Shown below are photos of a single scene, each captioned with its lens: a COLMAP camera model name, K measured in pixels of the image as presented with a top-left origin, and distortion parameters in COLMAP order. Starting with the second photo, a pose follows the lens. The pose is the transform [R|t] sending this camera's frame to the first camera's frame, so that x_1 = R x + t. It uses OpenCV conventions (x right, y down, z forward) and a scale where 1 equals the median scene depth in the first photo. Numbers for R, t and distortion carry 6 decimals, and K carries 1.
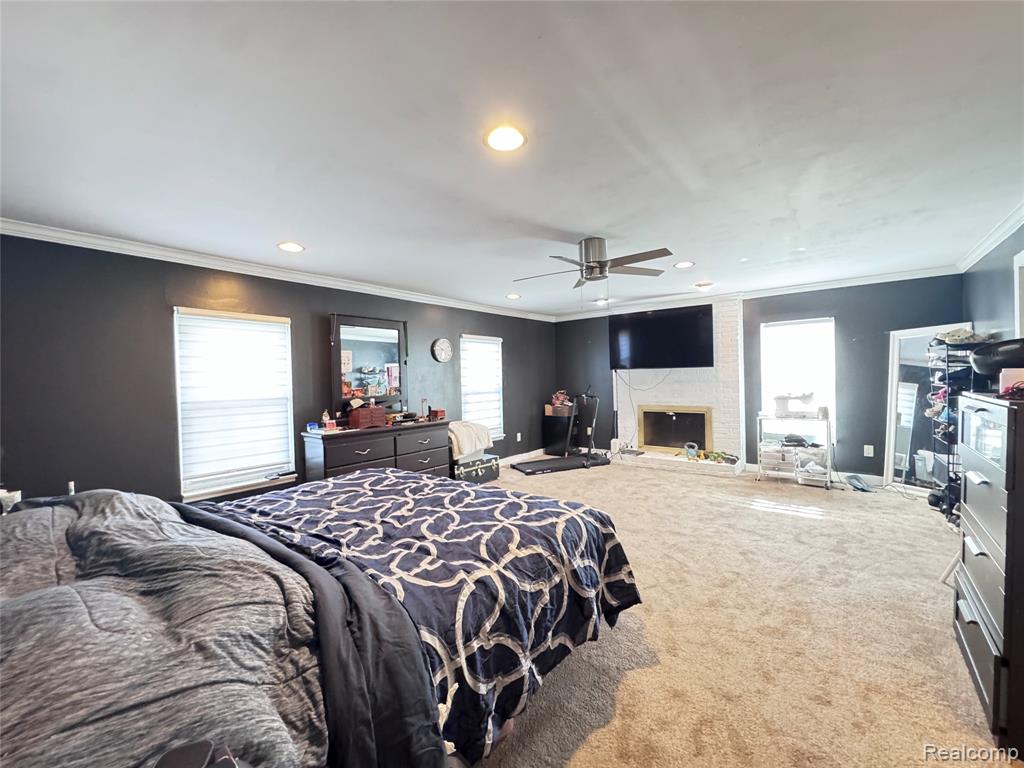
lens RADIAL K [[408.4, 0, 507.3], [0, 408.4, 389.5], [0, 0, 1]] dist [-0.005262, 0.000691]
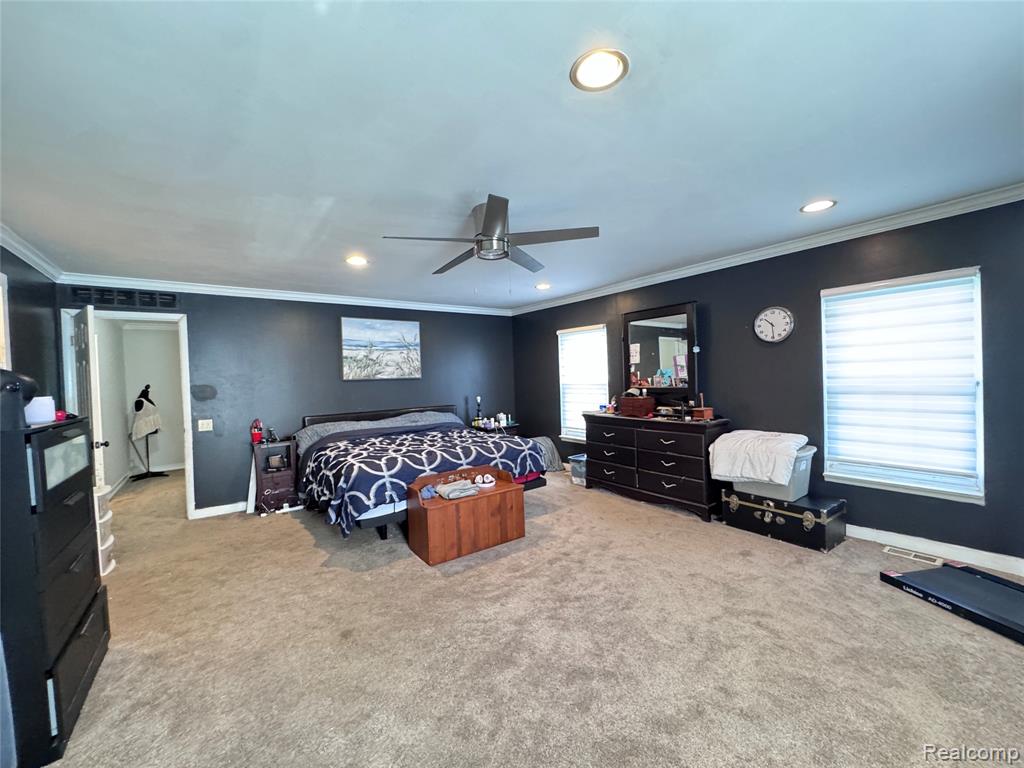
lens RADIAL K [[408.4, 0, 513.6], [0, 408.4, 385.6], [0, 0, 1]] dist [-0.005262, 0.000691]
pose [[-0.241610, 0.053526, -0.968896, 0.590350], [0.016681, 0.998559, 0.051005, -0.034967], [0.970230, -0.003839, -0.242155, 0.738940]]
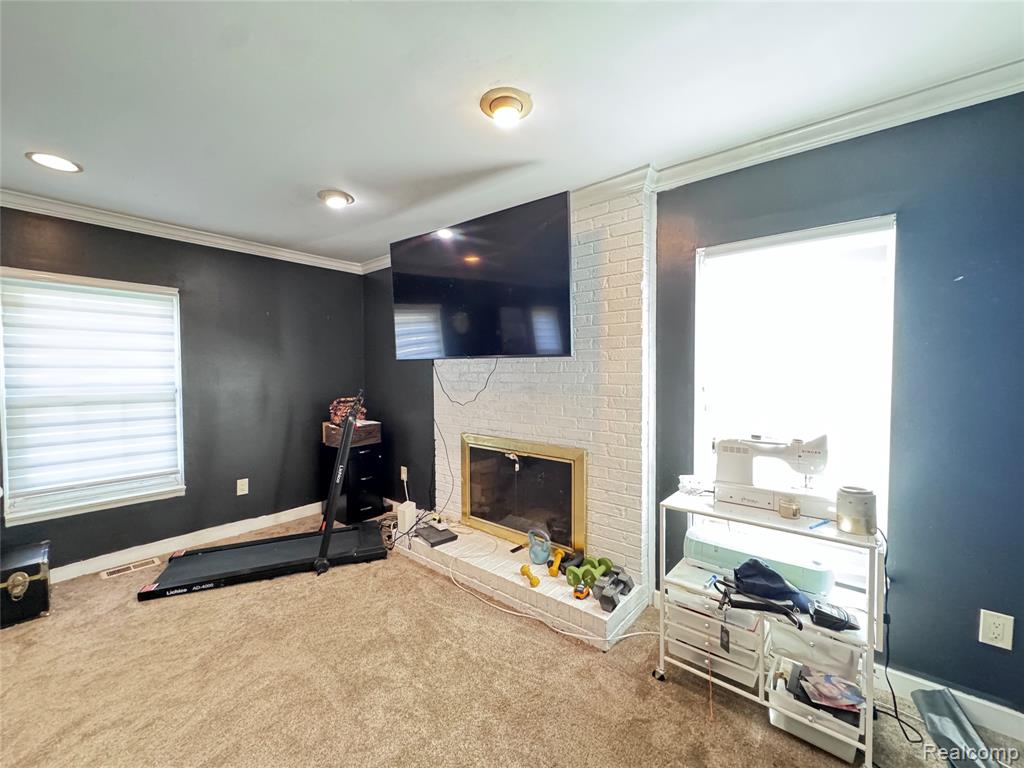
lens RADIAL K [[408.4, 0, 518.8], [0, 408.4, 382.9], [0, 0, 1]] dist [-0.005262, 0.000691]
pose [[0.999639, 0.025281, -0.009051, 0.451447], [-0.025205, 0.999647, 0.008394, -0.030348], [0.009260, -0.008162, 0.999924, 0.598754]]
